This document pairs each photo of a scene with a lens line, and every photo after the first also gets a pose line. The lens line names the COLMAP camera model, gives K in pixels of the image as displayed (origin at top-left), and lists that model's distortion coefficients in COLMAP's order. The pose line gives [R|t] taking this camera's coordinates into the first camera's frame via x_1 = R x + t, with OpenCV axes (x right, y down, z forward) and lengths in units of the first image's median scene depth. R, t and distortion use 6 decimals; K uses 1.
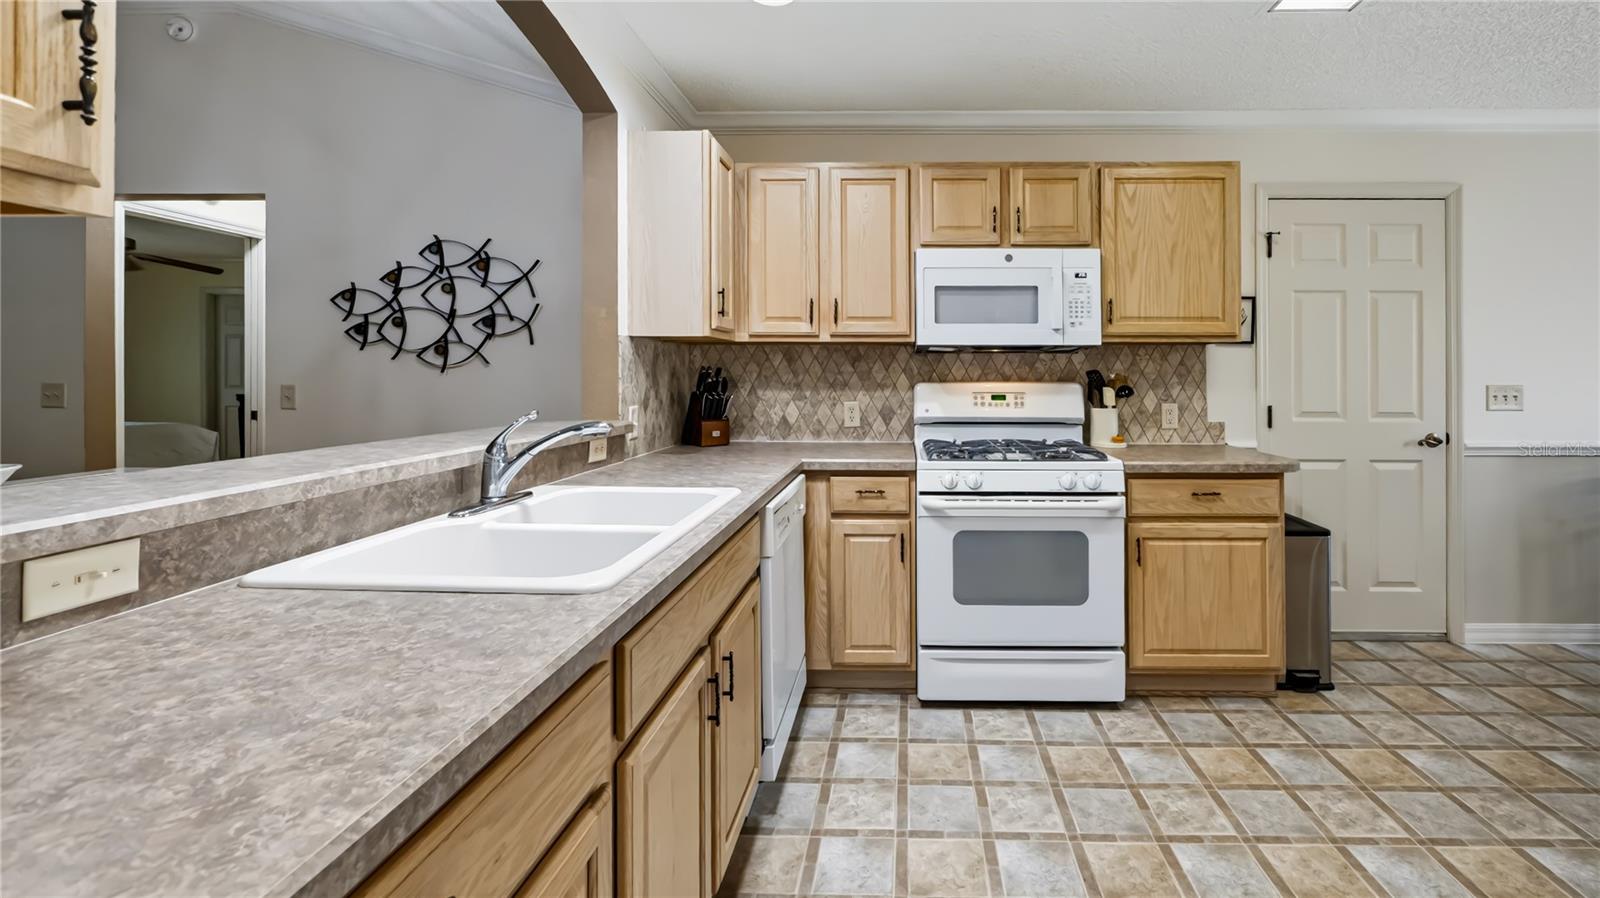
lens RADIAL K [[660.4, 0, 873.3], [0, 660.4, 370.3], [0, 0, 1]] dist [-0.000518, 0.000171]
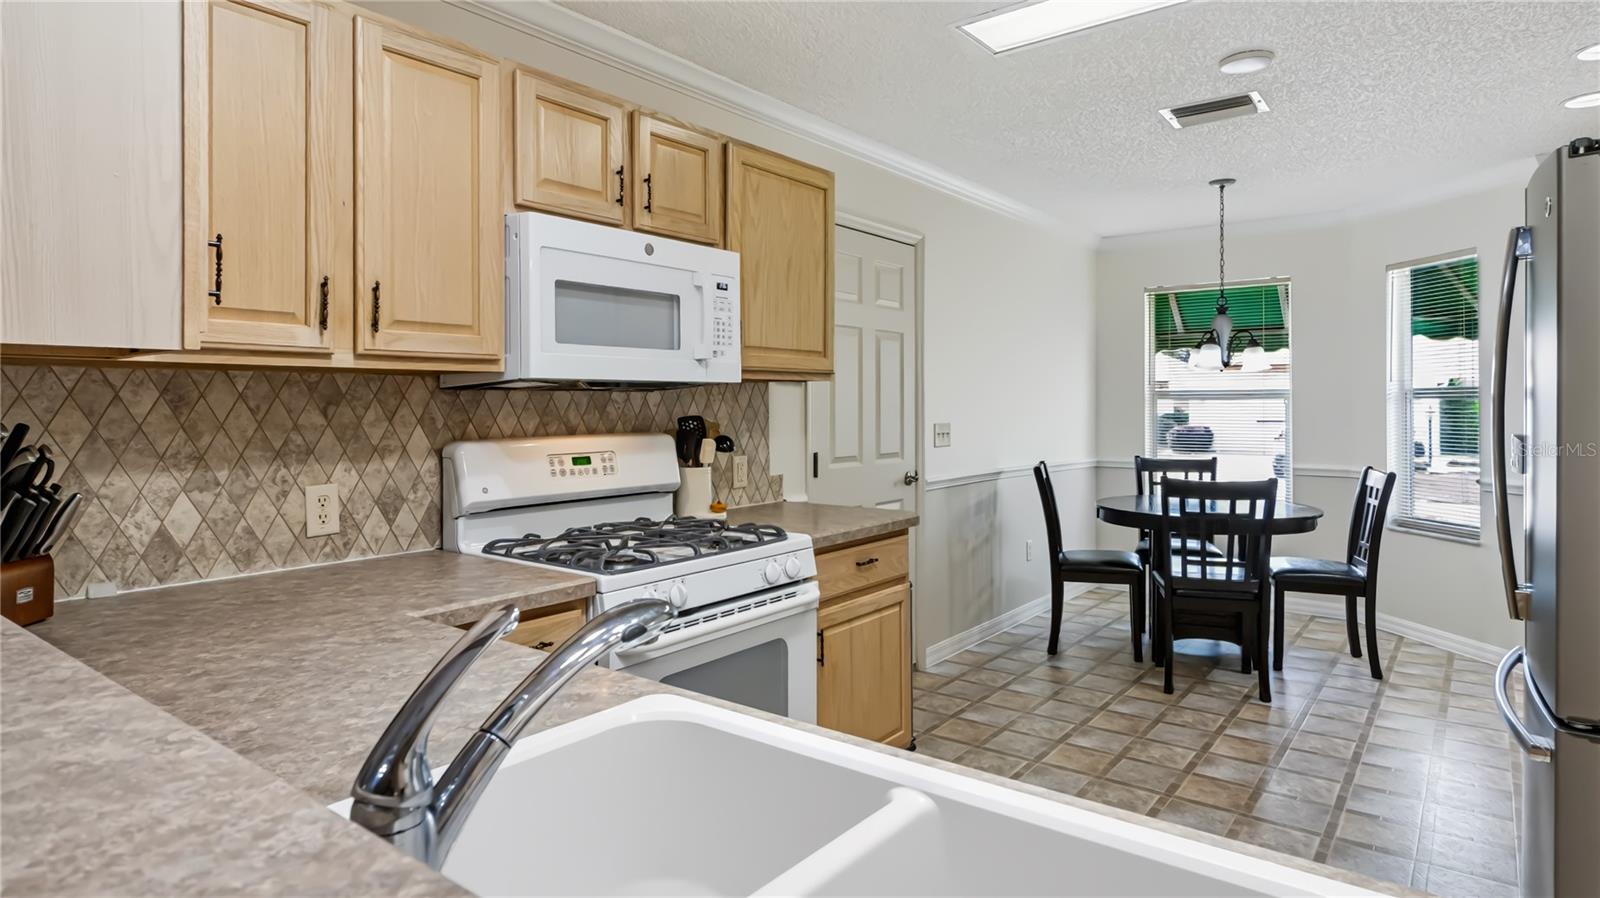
lens RADIAL K [[904.0, 0, 782.4], [0, 904.0, 401.0], [0, 0, 1]] dist [0.003334, -0.001861]
pose [[0.601333, -0.003044, 0.798993, -0.372802], [0.004593, 0.999989, 0.000353, -0.015305], [-0.798986, 0.003458, 0.601340, 0.299607]]
